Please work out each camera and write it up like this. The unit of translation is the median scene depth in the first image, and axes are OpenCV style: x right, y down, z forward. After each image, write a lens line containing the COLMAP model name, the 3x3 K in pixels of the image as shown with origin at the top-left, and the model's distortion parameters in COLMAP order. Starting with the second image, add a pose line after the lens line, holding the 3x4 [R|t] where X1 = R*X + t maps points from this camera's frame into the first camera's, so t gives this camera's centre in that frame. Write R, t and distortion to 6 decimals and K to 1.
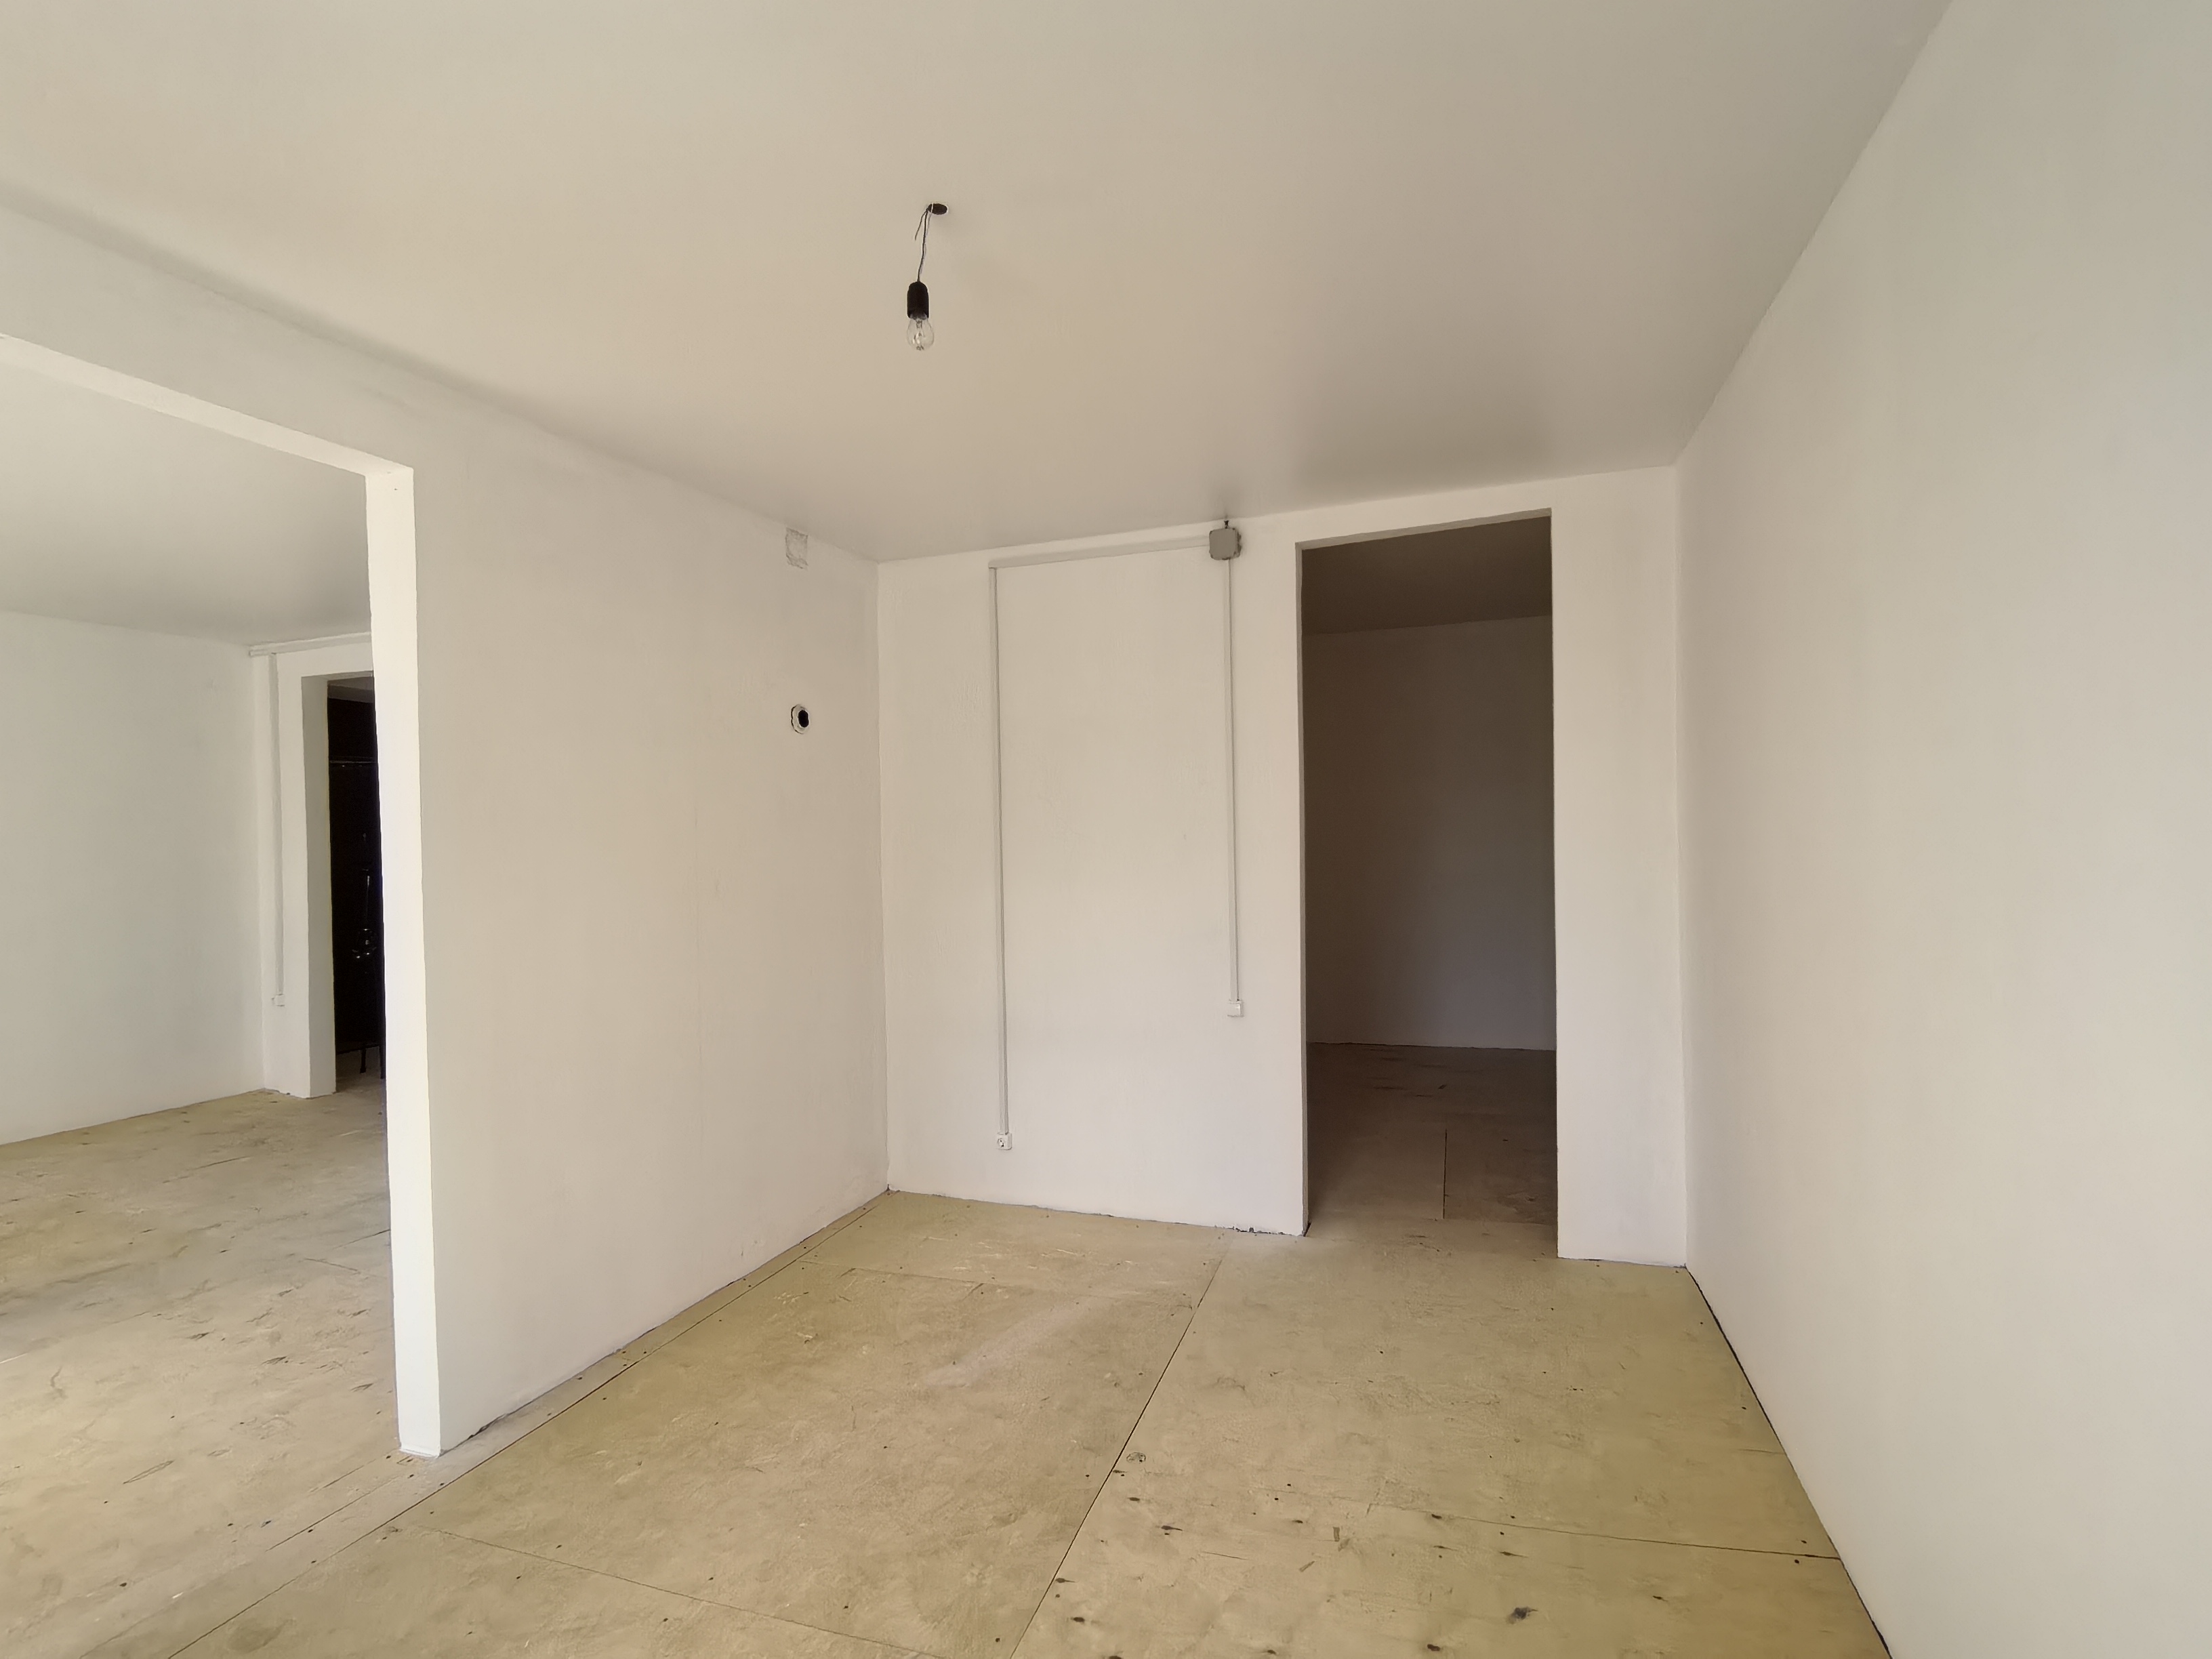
lens RADIAL K [[1027.7, 0, 1115.9], [0, 1027.7, 830.4], [0, 0, 1]] dist [-0.008086, 0.000455]
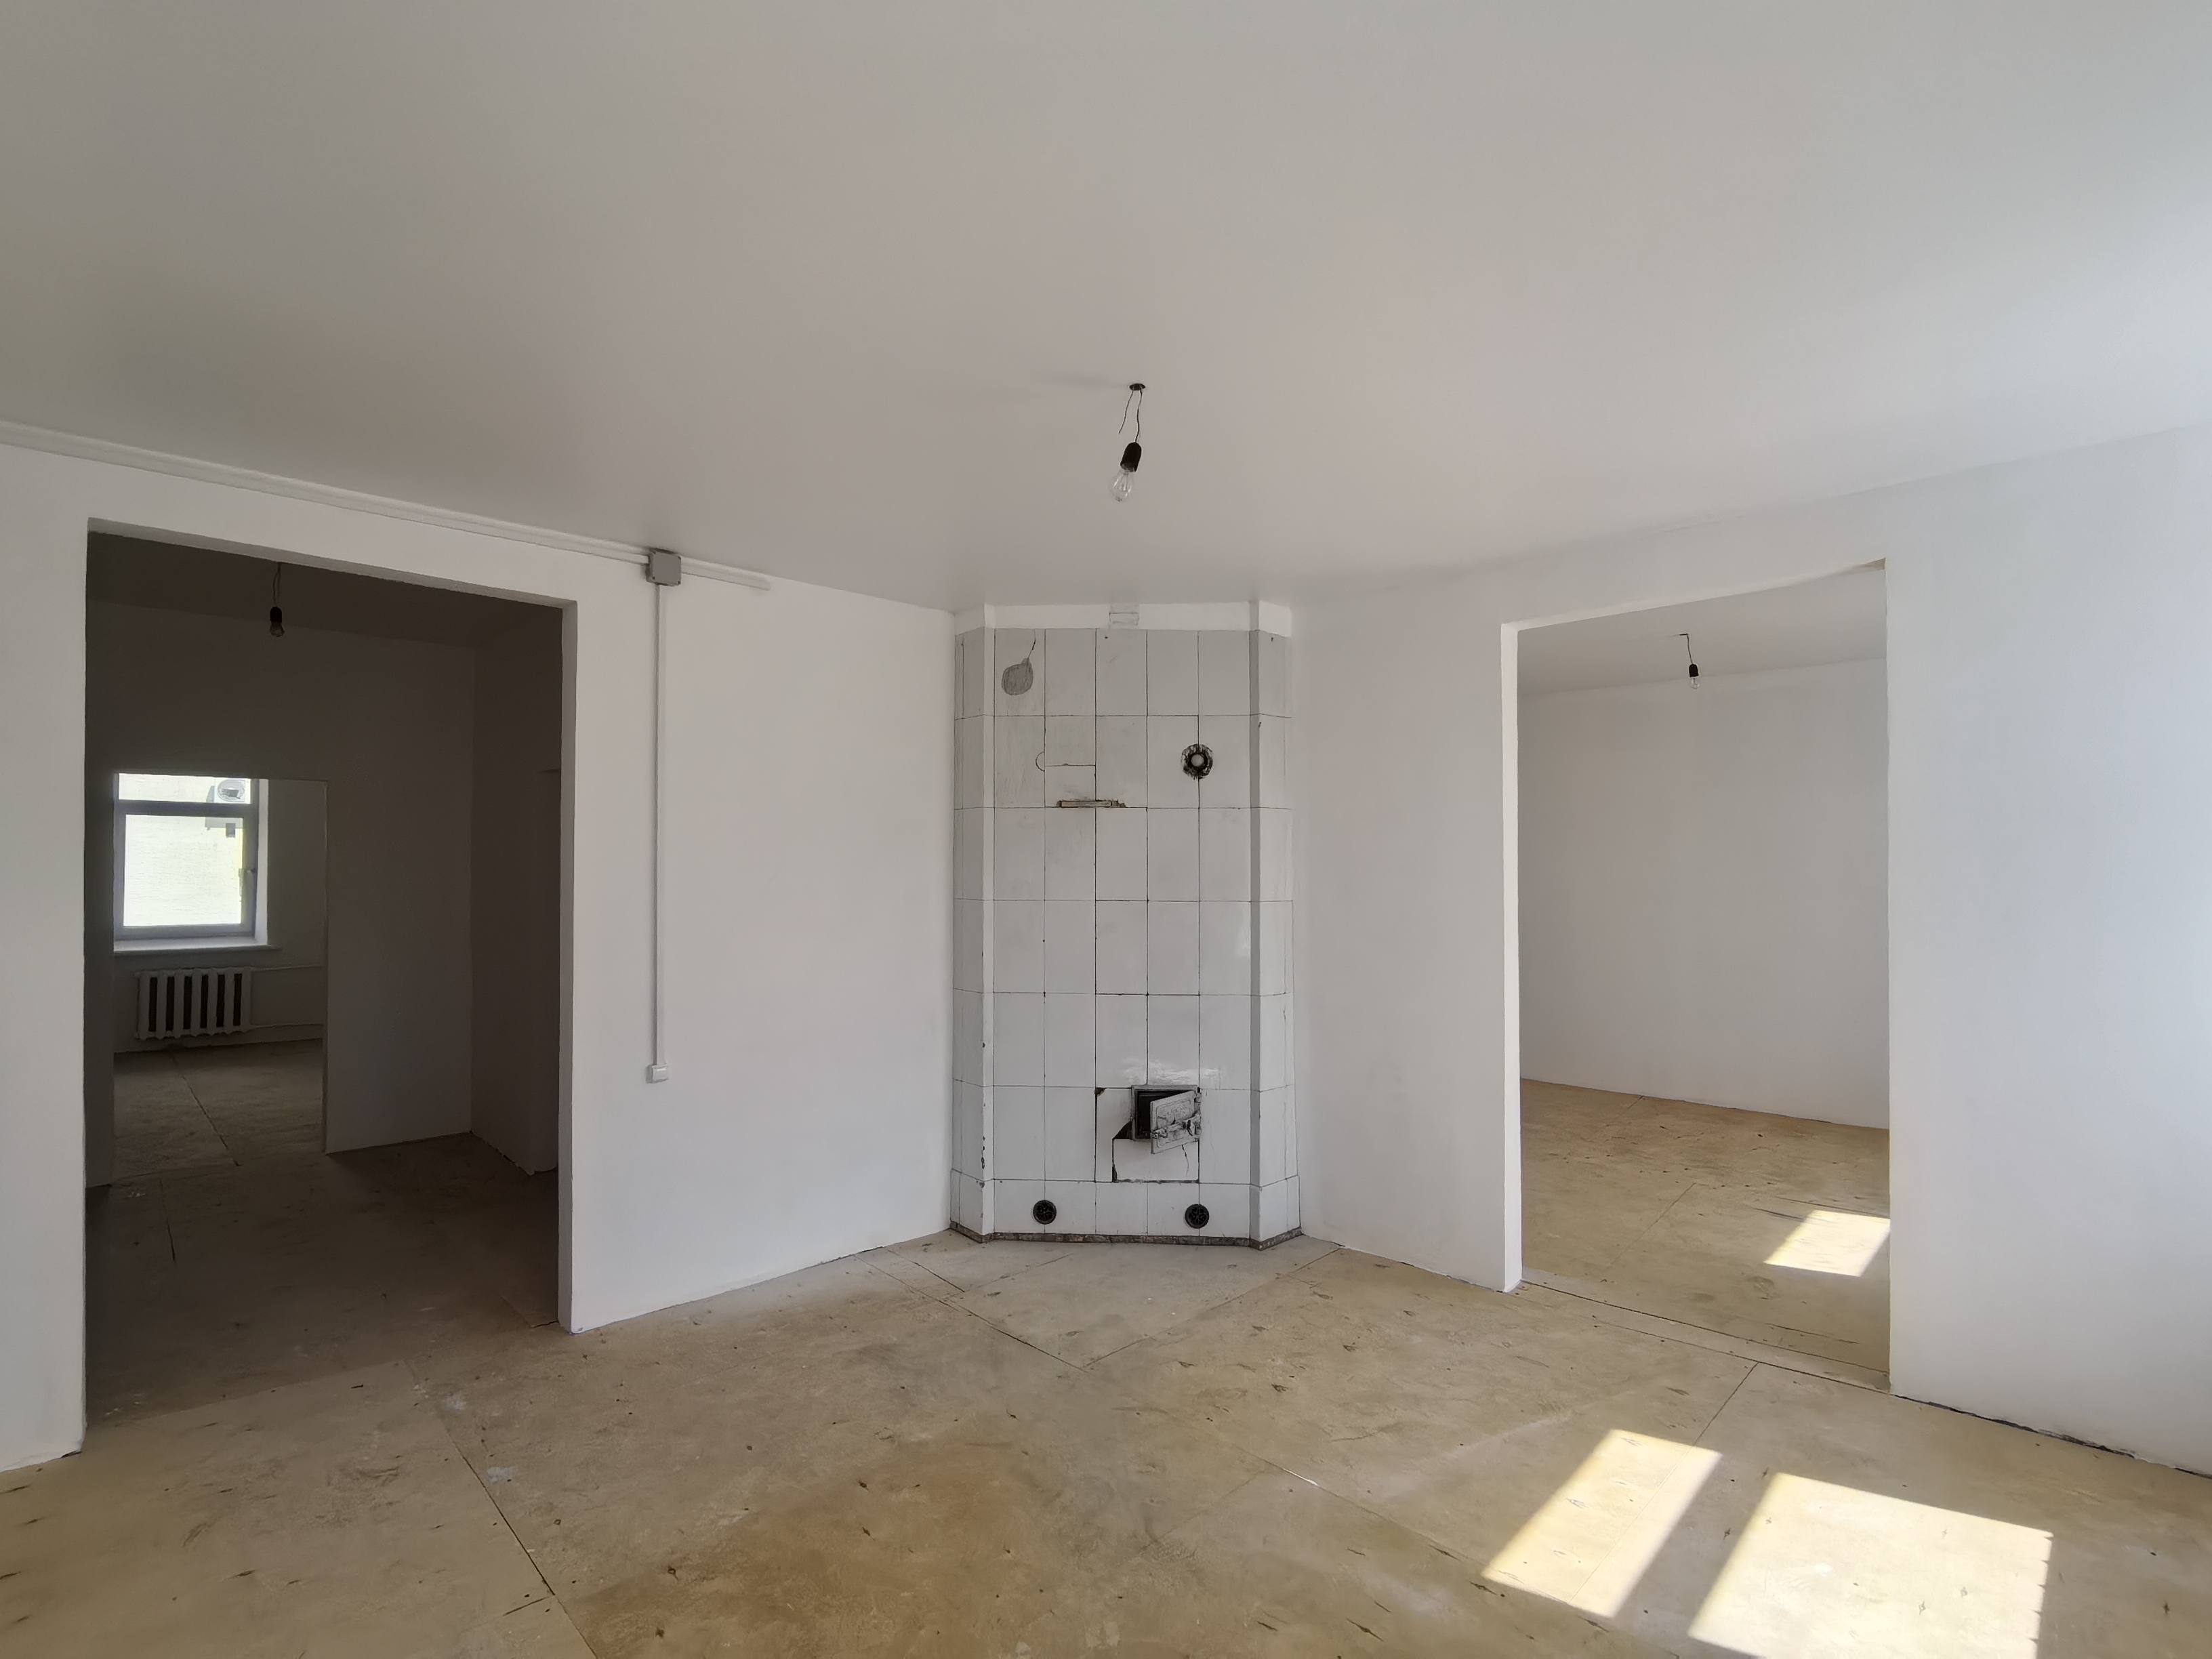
lens RADIAL K [[1009.0, 0, 1107.2], [0, 1009.0, 841.4], [0, 0, 1]] dist [-0.010769, -0.000291]
pose [[0.427215, 0.029859, 0.903657, -1.897463], [0.002358, 0.999414, -0.034138, 0.008612], [-0.904147, 0.016715, 0.426894, 0.749928]]
